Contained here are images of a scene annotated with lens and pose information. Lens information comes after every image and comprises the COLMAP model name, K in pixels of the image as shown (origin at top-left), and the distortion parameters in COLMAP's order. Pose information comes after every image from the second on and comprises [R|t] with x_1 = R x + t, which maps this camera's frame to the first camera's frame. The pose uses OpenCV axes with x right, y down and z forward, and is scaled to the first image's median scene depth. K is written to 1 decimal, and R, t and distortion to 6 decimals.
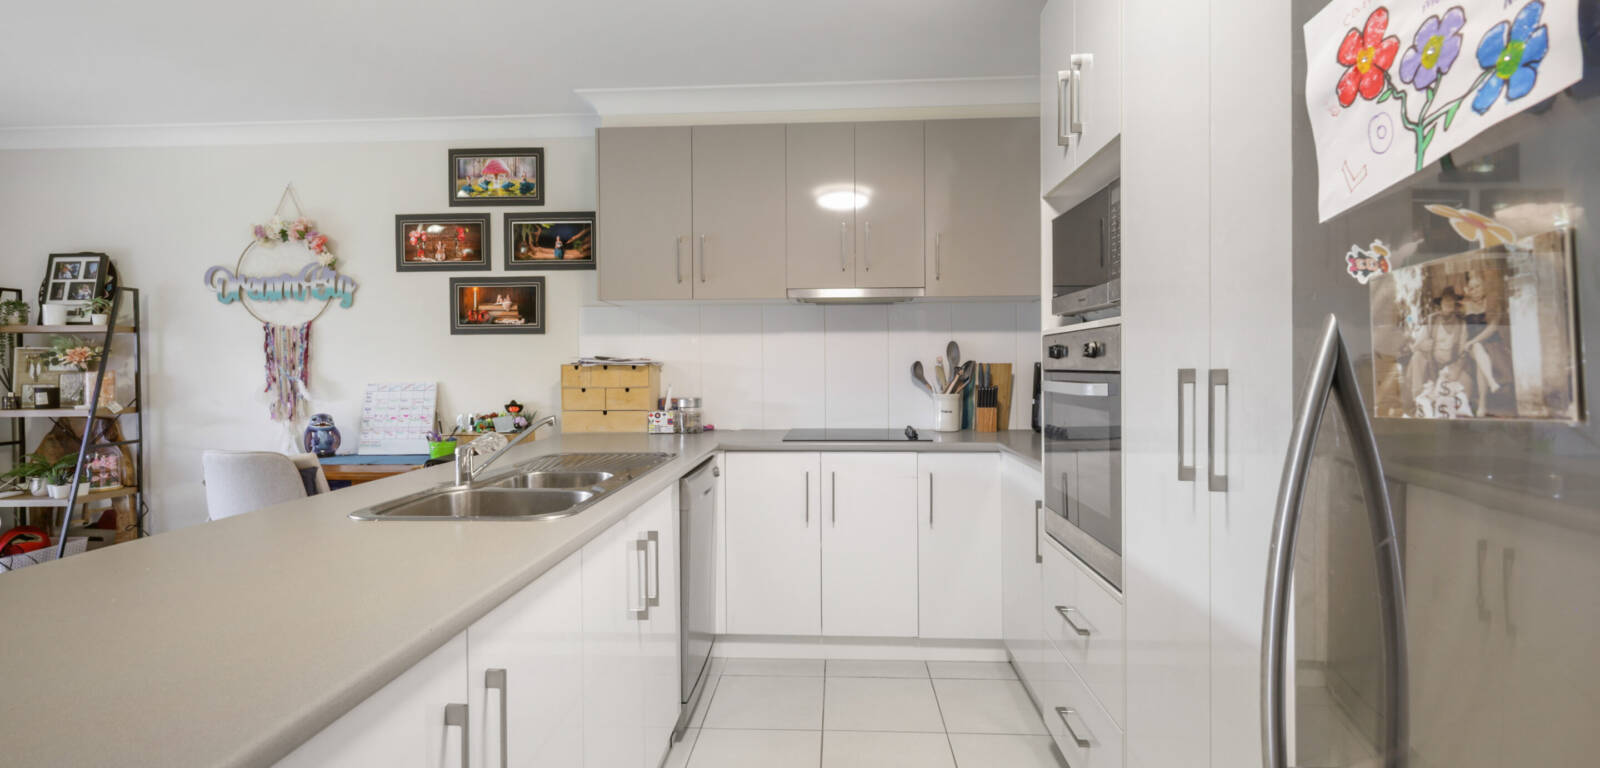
lens RADIAL K [[708.5, 0, 800.0], [0, 708.5, 384.0], [0, 0, 1]] dist [-0.001223, -0.000106]
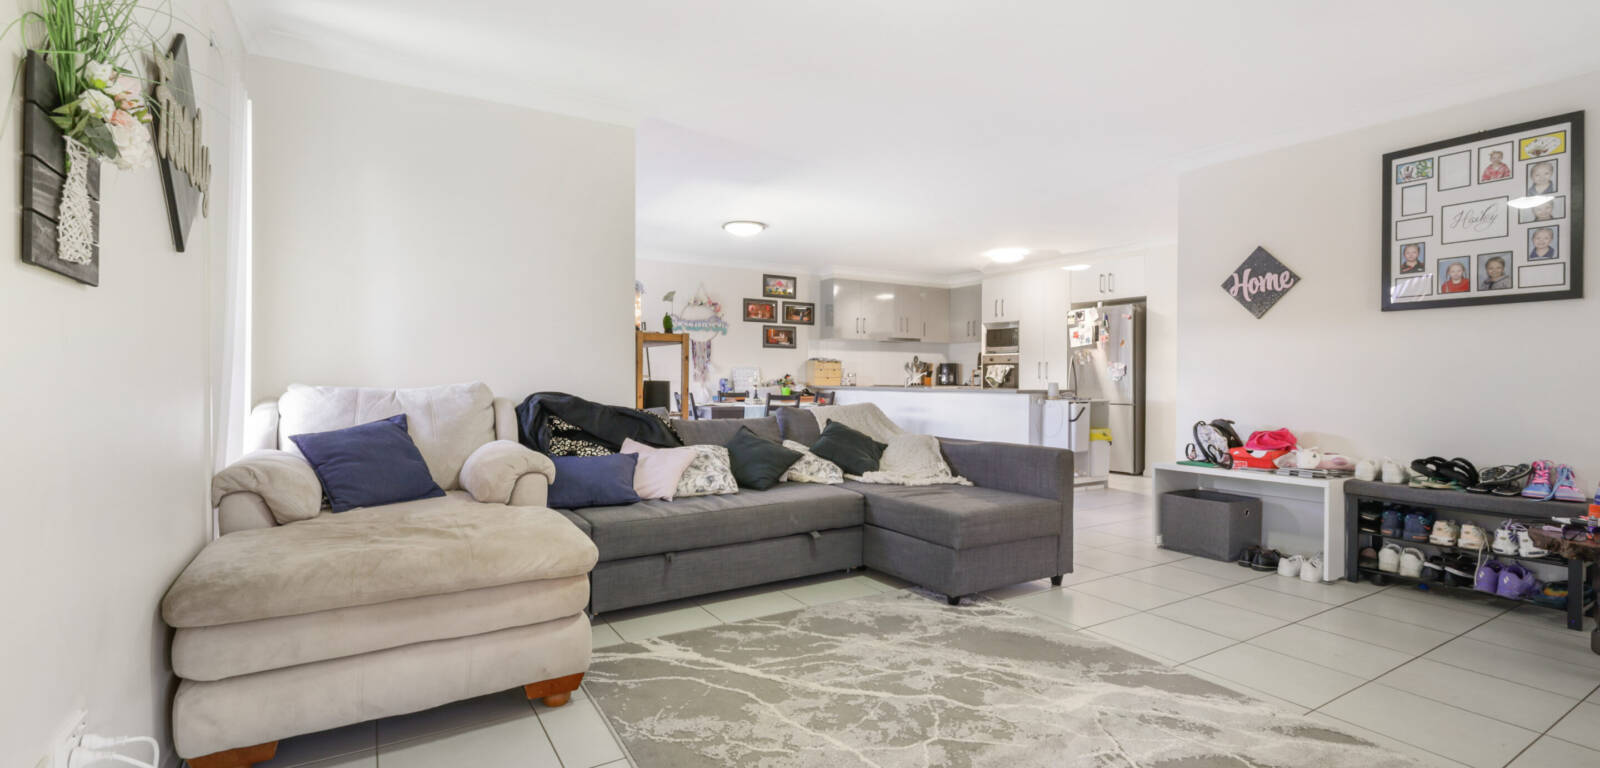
lens RADIAL K [[708.5, 0, 800.0], [0, 708.5, 384.0], [0, 0, 1]] dist [-0.001223, -0.000106]
pose [[0.817053, 0.001468, 0.576561, -1.844728], [0.005243, 0.999937, -0.009975, 0.084701], [-0.576539, 0.011172, 0.816994, -1.128842]]
